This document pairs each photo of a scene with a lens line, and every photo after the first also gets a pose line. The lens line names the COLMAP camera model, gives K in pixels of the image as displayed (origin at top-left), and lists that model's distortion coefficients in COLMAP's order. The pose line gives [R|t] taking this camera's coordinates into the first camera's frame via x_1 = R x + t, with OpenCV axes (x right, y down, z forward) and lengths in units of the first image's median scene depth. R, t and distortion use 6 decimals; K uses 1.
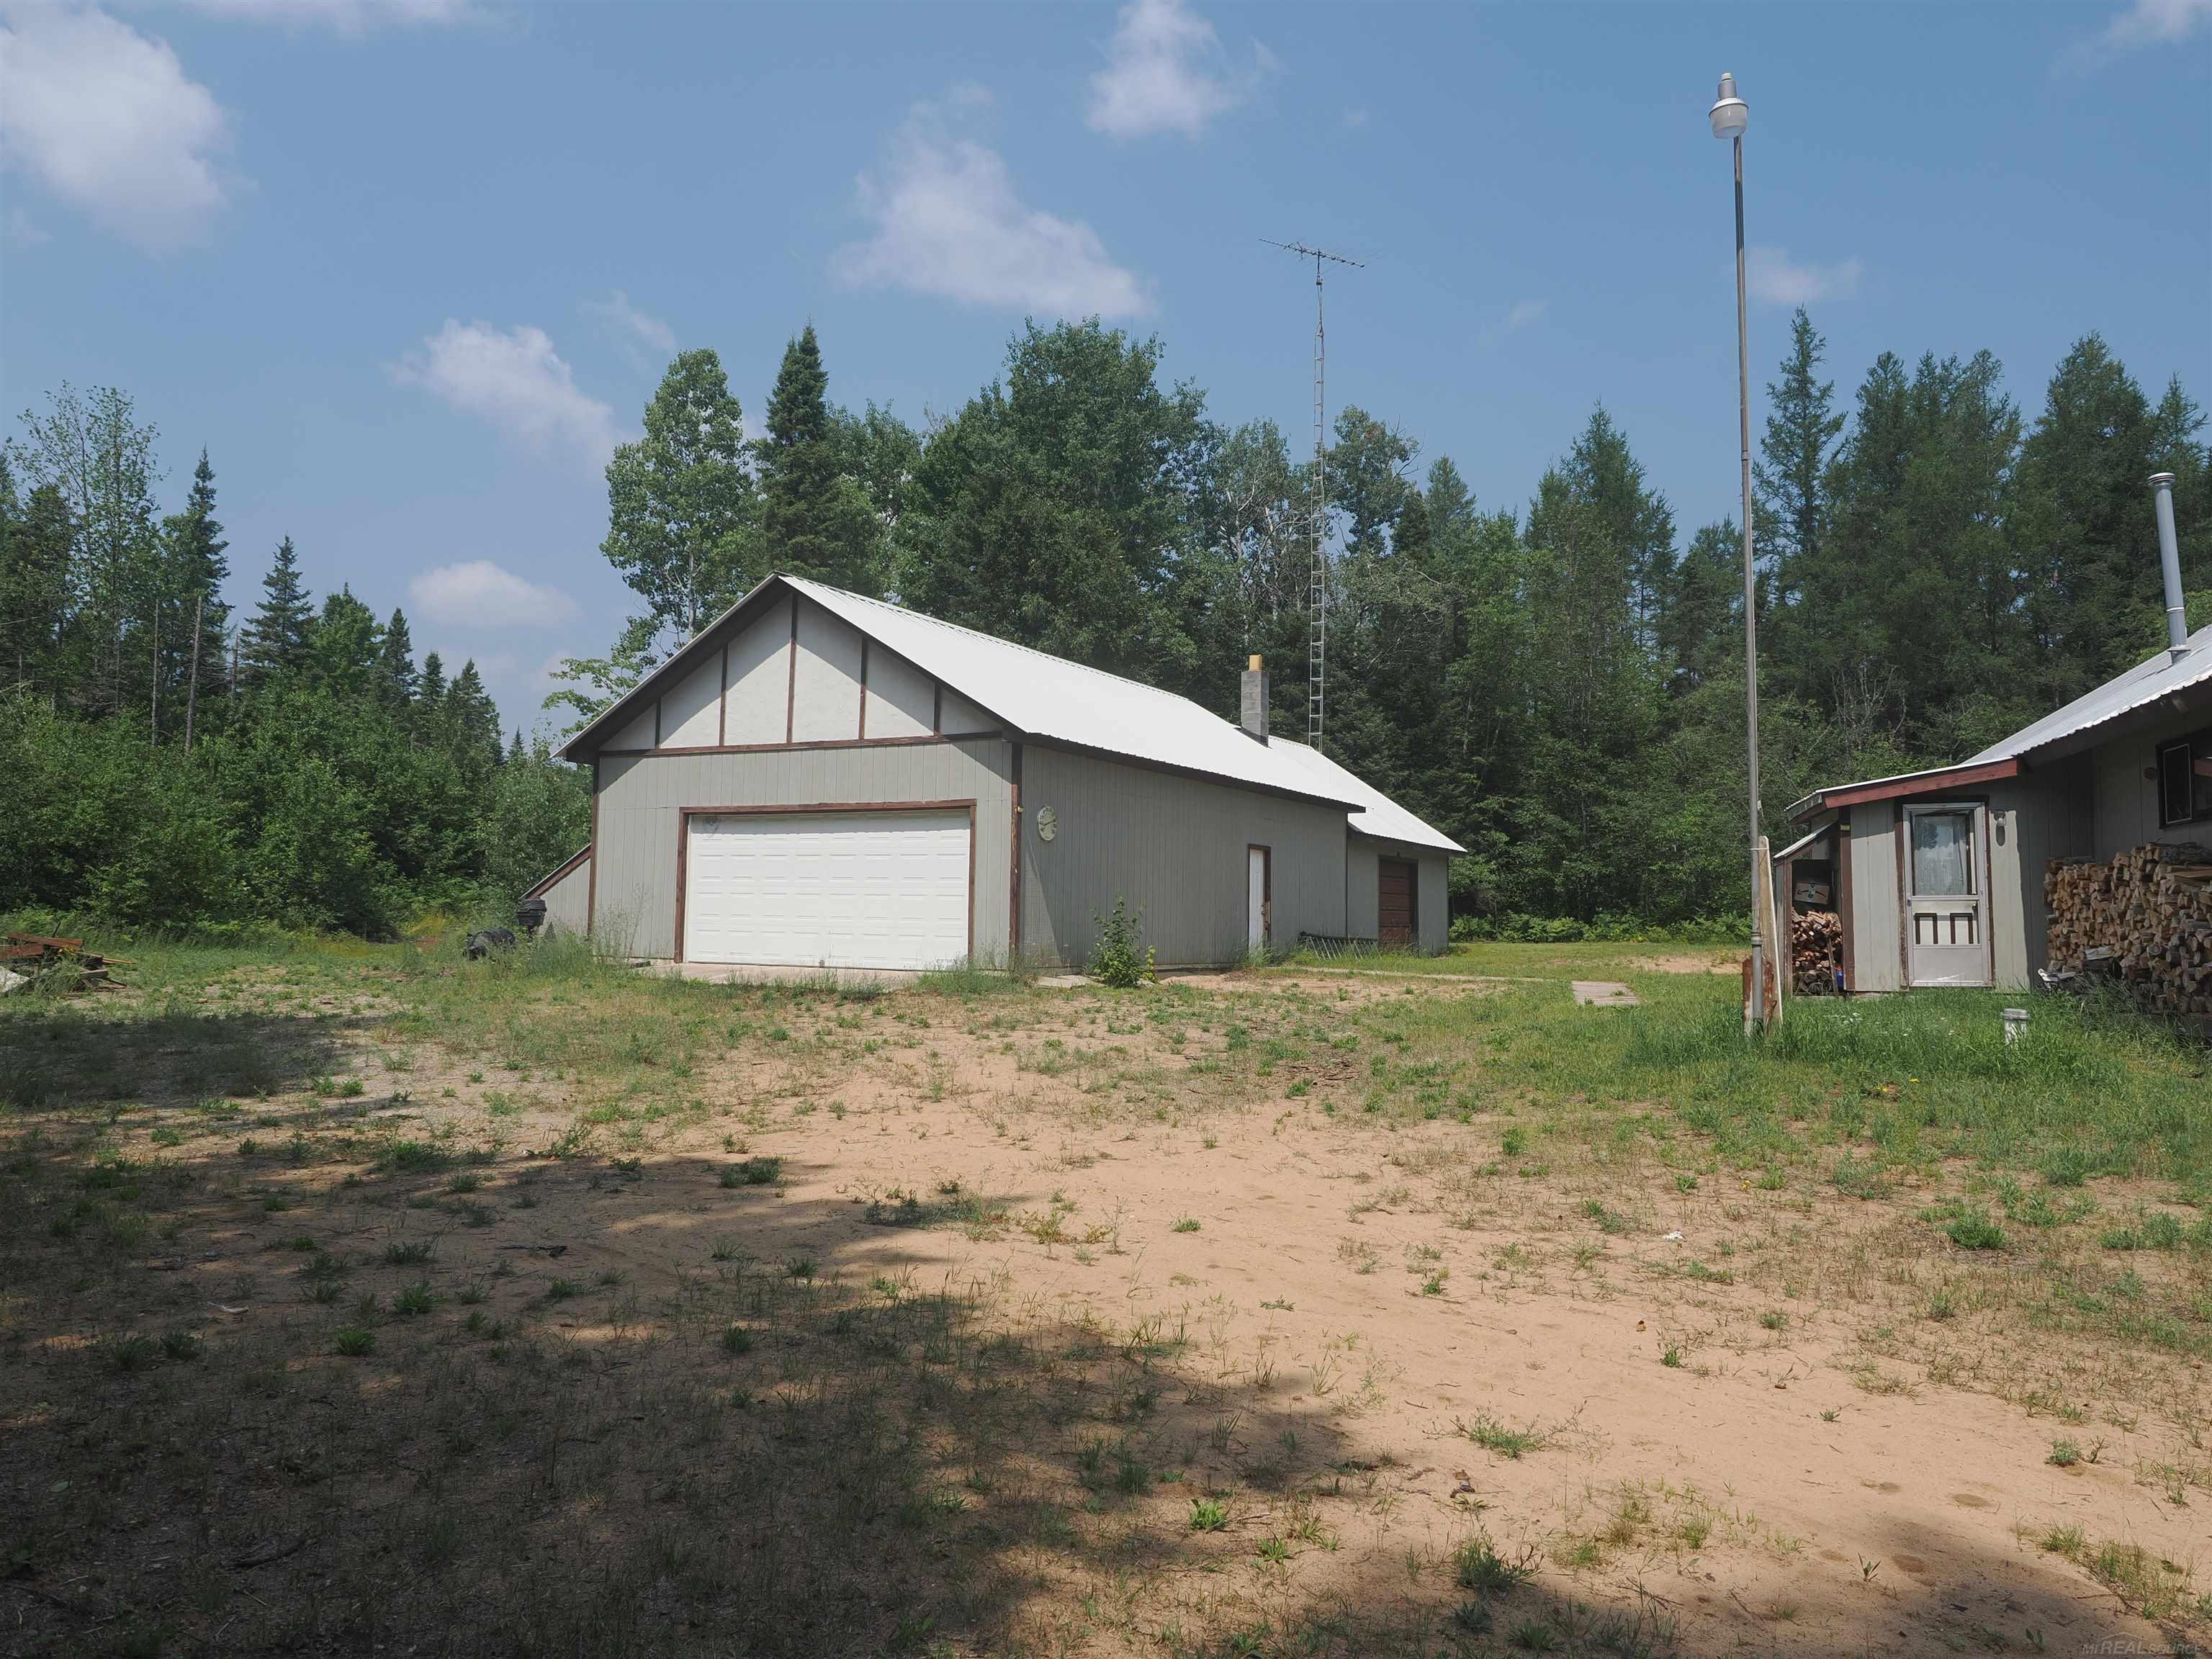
lens RADIAL K [[1595.0, 0, 1114.7], [0, 1595.0, 826.1], [0, 0, 1]] dist [-0.000195, -0.000247]
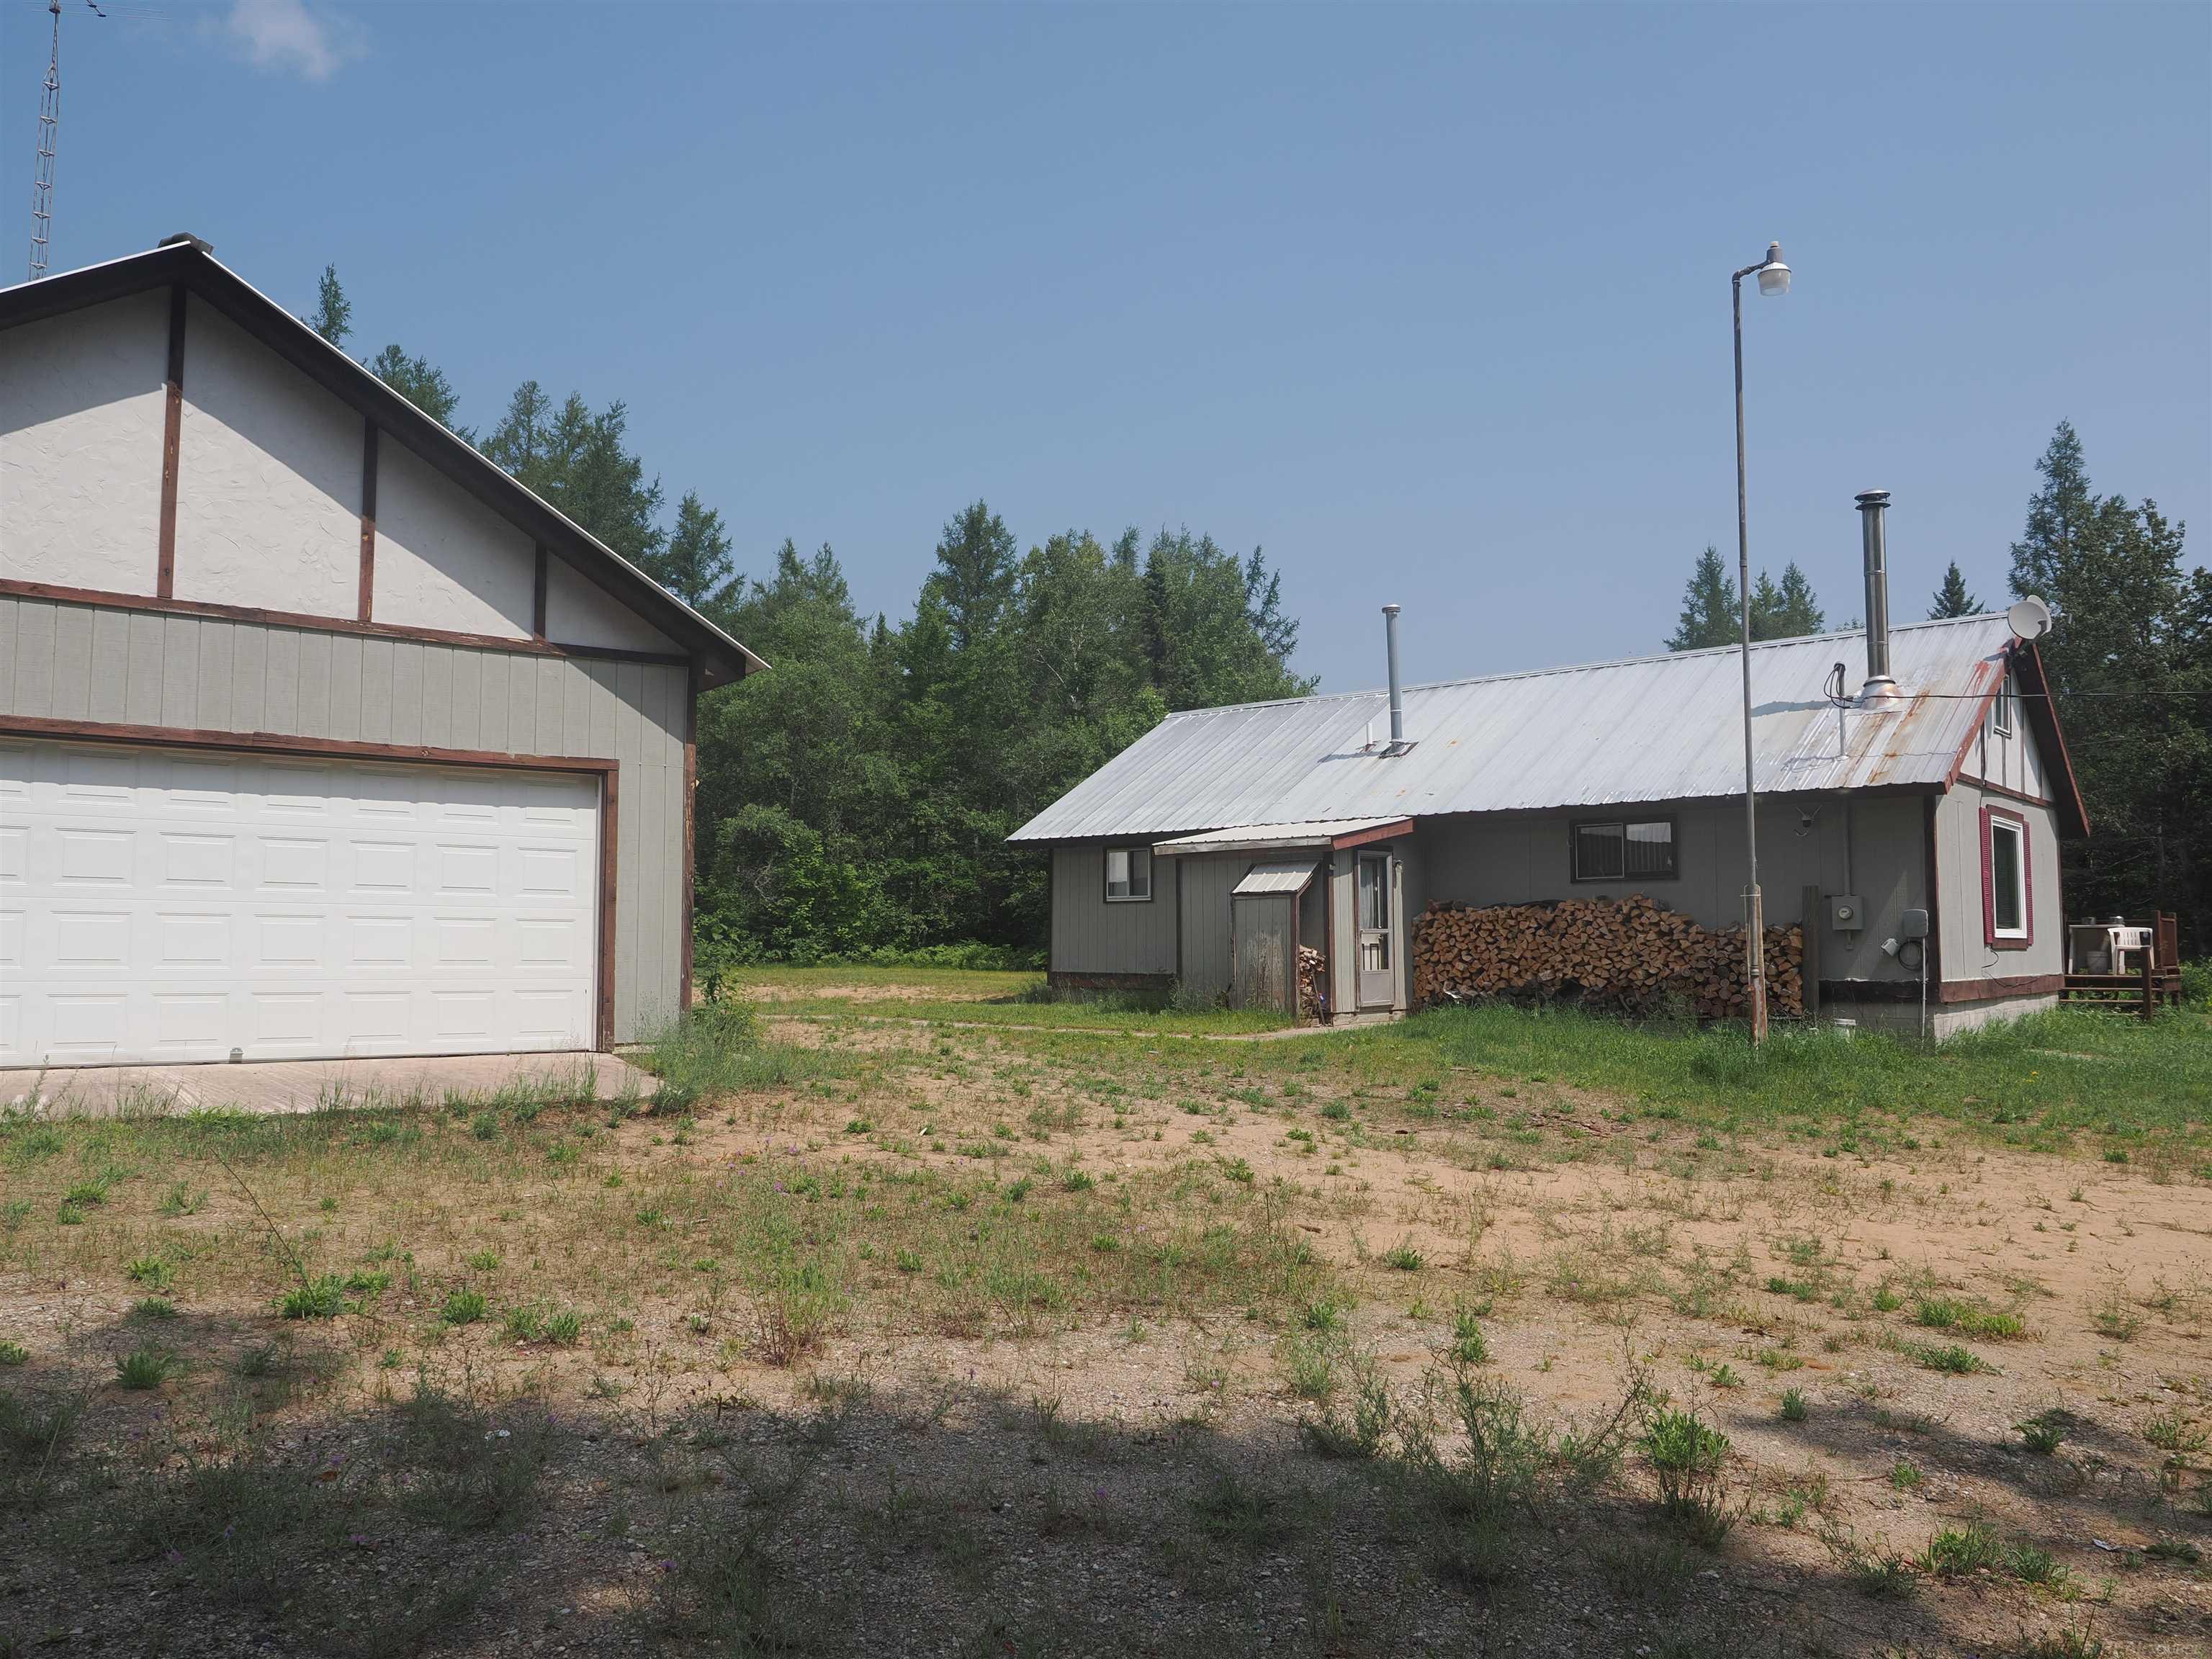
lens RADIAL K [[1595.0, 0, 1108.3], [0, 1595.0, 835.8], [0, 0, 1]] dist [-0.000195, -0.000247]
pose [[0.434257, 0.054206, 0.899157, -0.519708], [-0.052736, 0.998006, -0.034696, 0.021326], [-0.899244, -0.032351, 0.436249, 0.544040]]
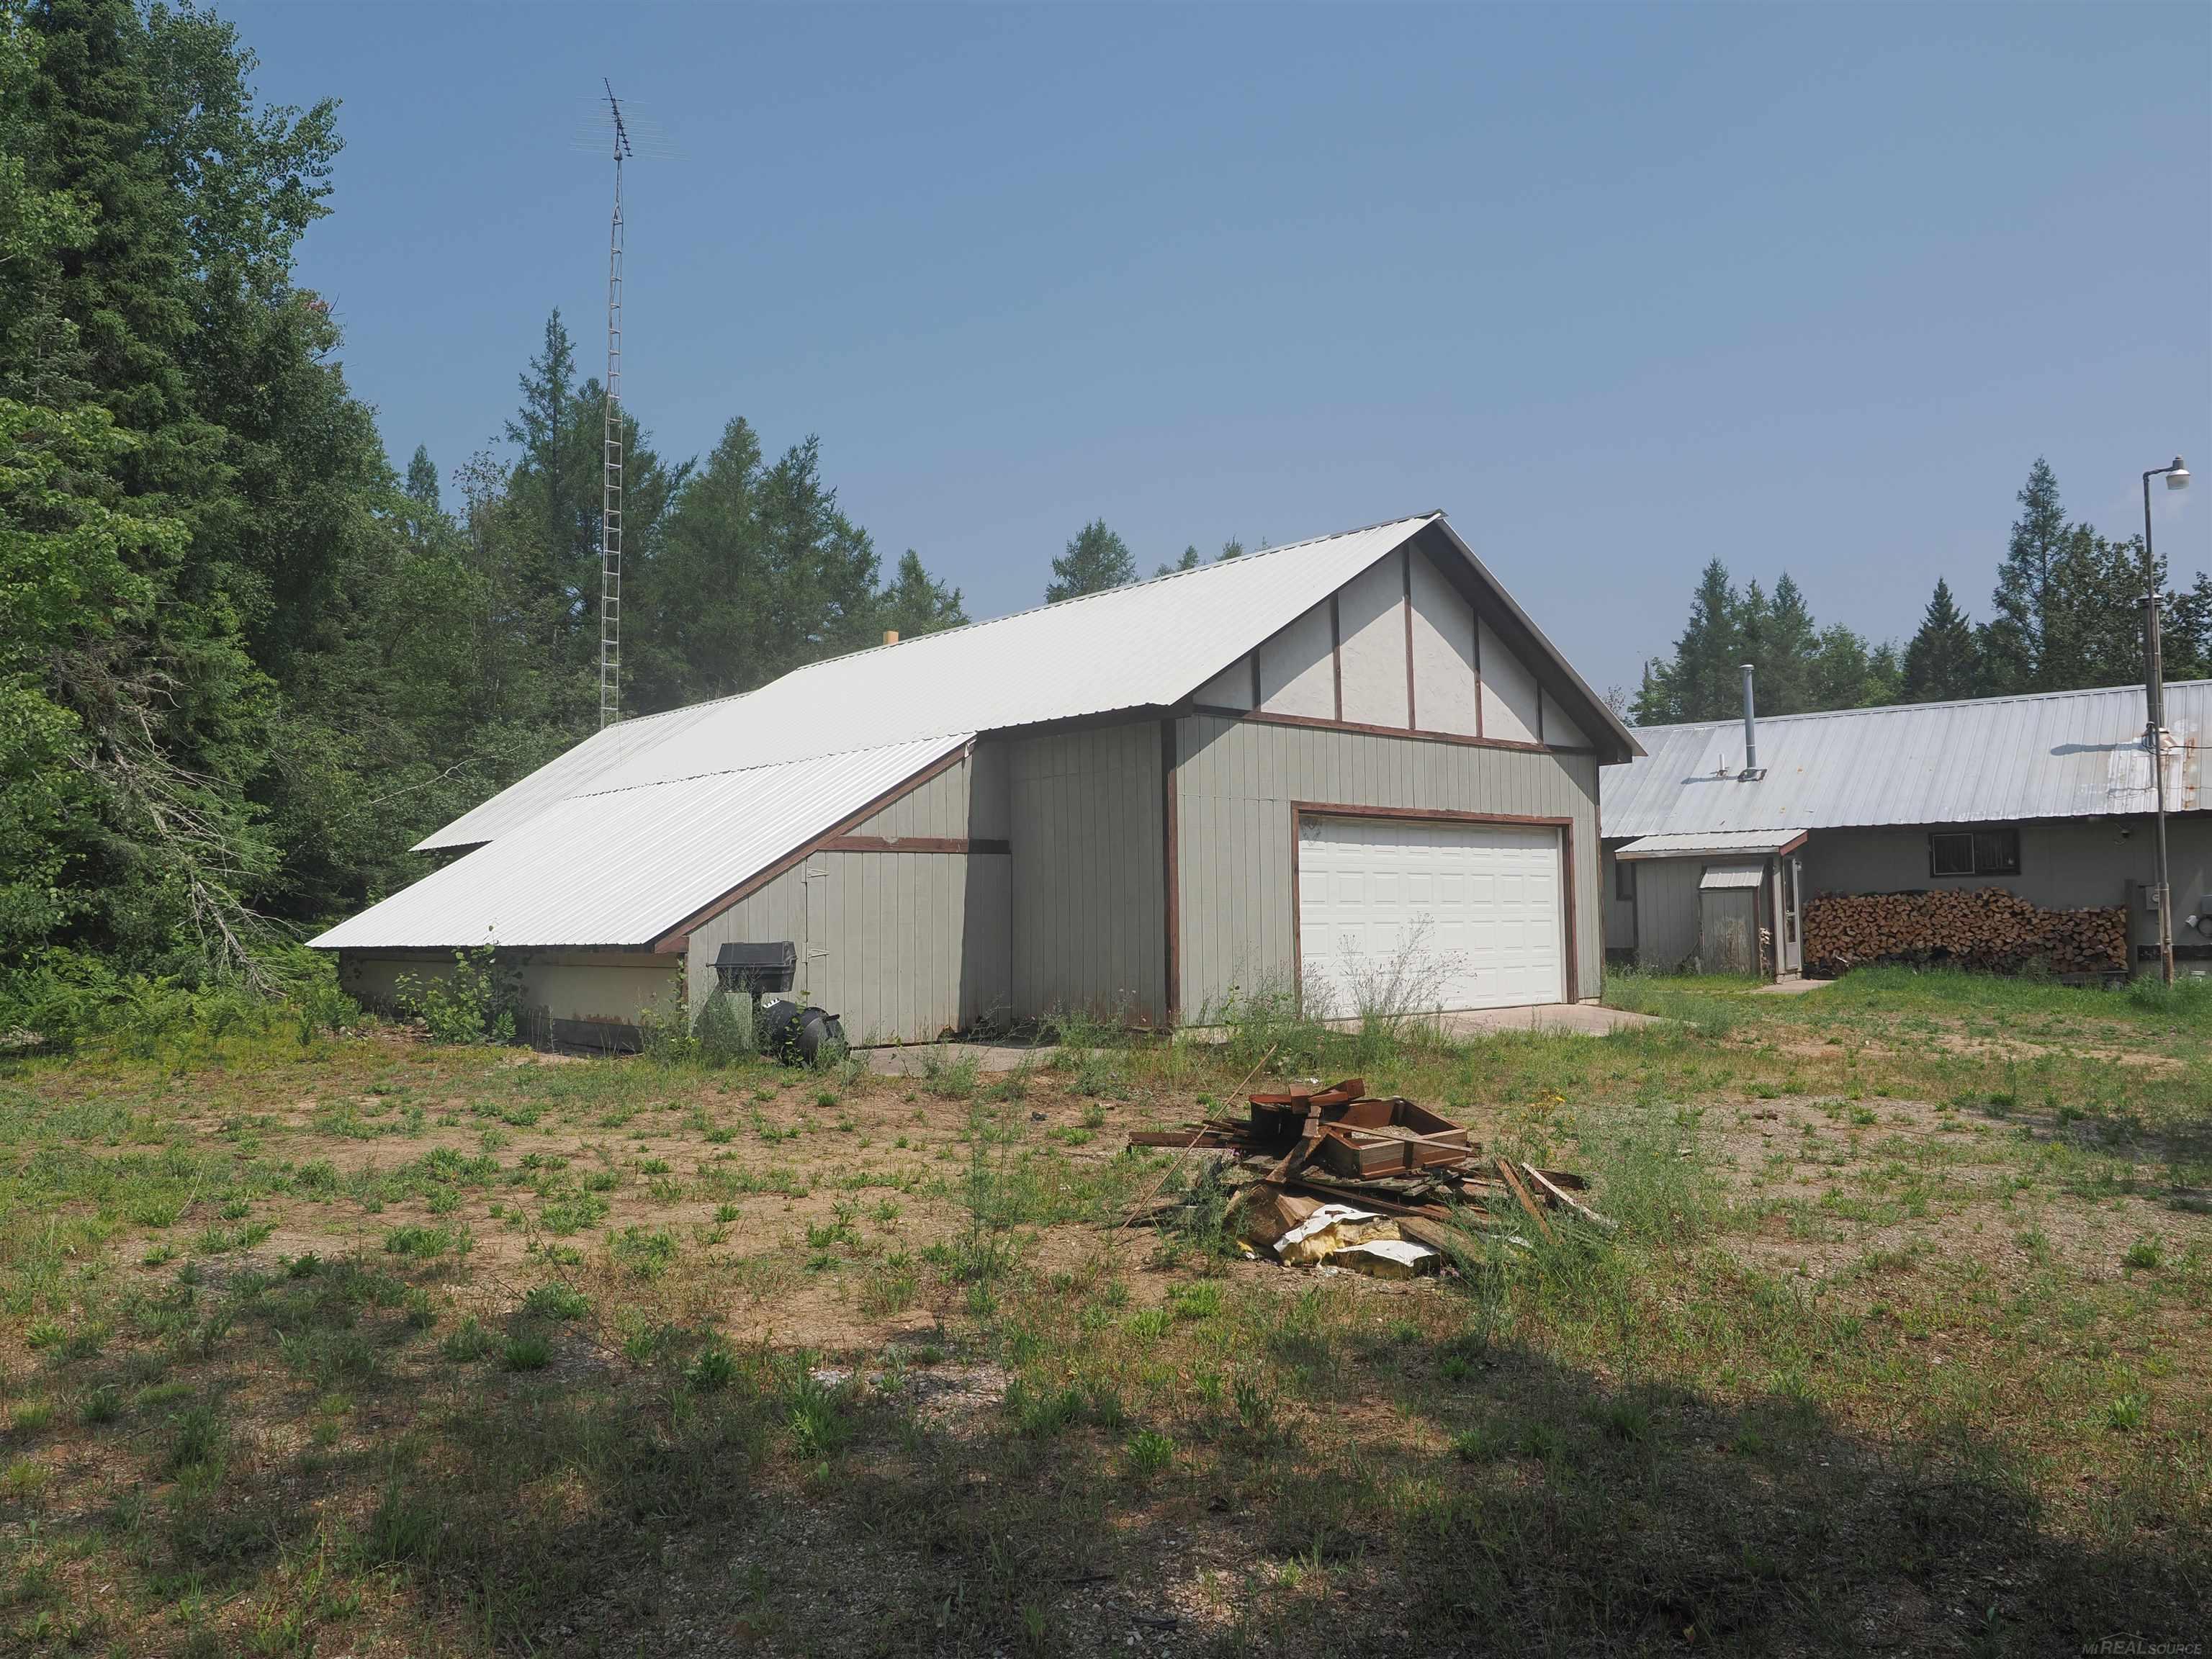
lens RADIAL K [[1595.0, 0, 1114.2], [0, 1595.0, 839.5], [0, 0, 1]] dist [-0.000195, -0.000247]
pose [[0.354297, 0.032262, 0.934576, -1.008962], [-0.040257, 0.999004, -0.019225, 0.023099], [-0.934266, -0.030812, 0.355243, 0.874945]]
